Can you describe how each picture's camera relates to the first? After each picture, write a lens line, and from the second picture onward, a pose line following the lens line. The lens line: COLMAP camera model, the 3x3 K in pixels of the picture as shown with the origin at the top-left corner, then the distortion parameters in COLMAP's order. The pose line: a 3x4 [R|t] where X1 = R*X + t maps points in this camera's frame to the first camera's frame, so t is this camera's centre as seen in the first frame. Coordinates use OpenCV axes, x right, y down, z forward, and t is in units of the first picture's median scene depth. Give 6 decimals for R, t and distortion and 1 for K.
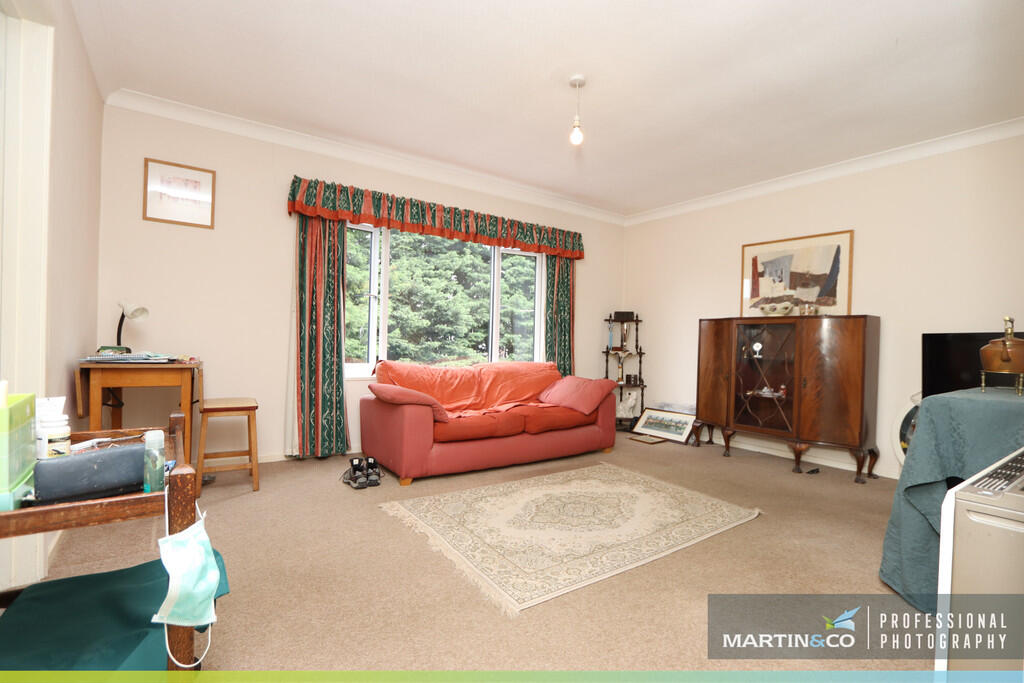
lens RADIAL K [[471.9, 0, 505.6], [0, 471.9, 346.4], [0, 0, 1]] dist [-0.029184, 0.000239]
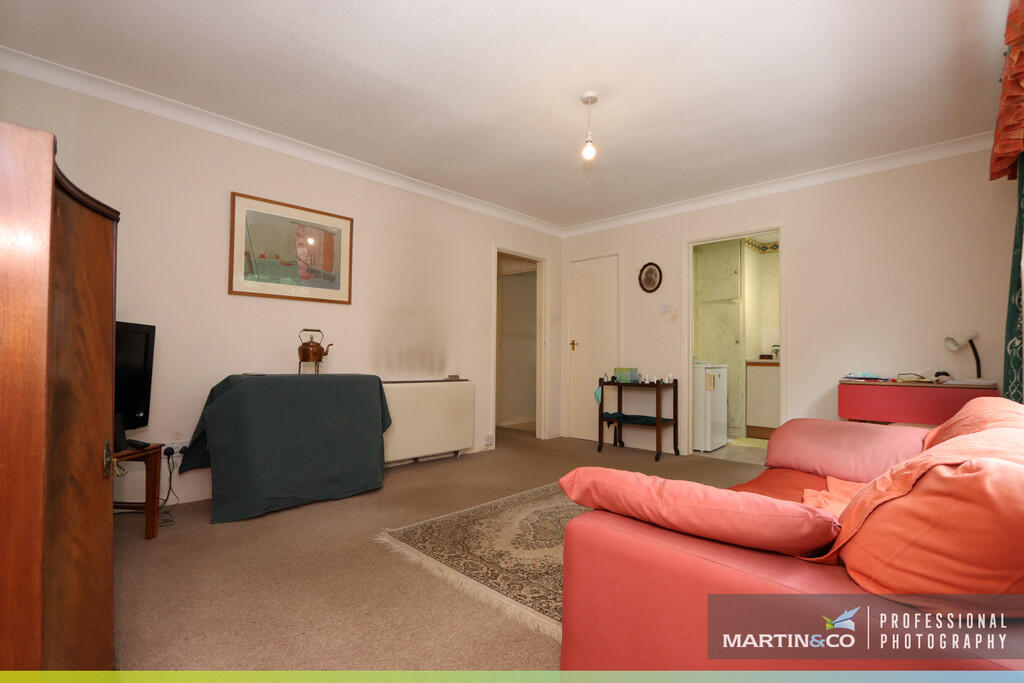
lens RADIAL K [[471.9, 0, 505.6], [0, 471.9, 346.4], [0, 0, 1]] dist [-0.029184, 0.000239]
pose [[-0.980276, -0.044529, -0.192554, 0.376835], [-0.040734, 0.998891, -0.023624, 0.005918], [0.193392, -0.015315, -0.981002, 1.455295]]
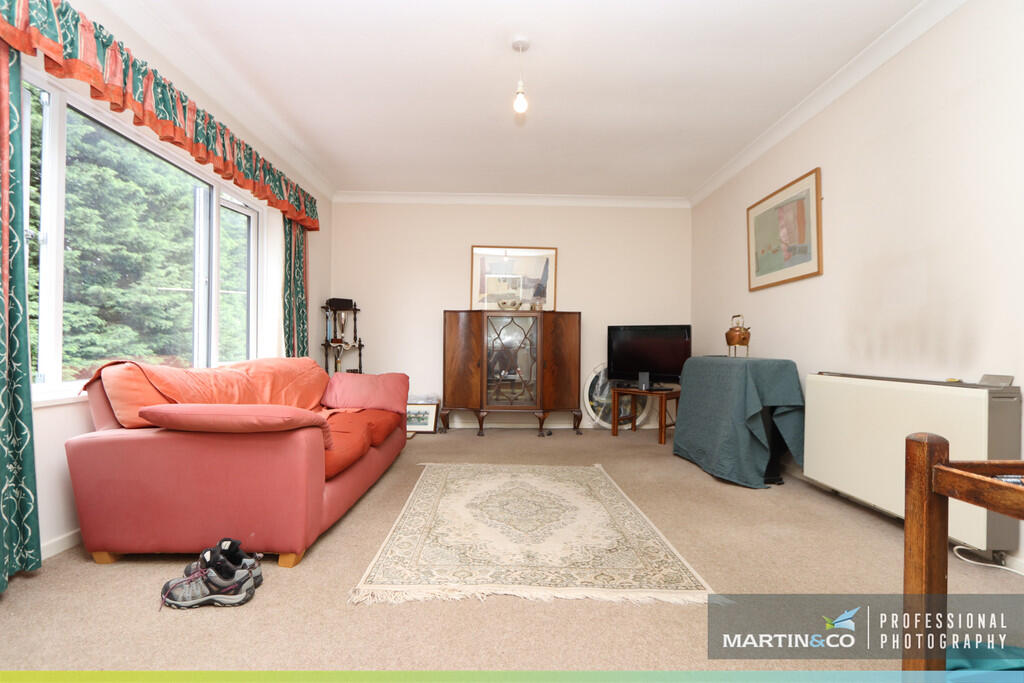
lens RADIAL K [[471.9, 0, 505.6], [0, 471.9, 346.4], [0, 0, 1]] dist [-0.029184, 0.000239]
pose [[0.550653, -0.017488, 0.834551, -0.475196], [0.012653, 0.999841, 0.012603, 0.012704], [-0.834639, 0.003620, 0.550786, 0.385912]]
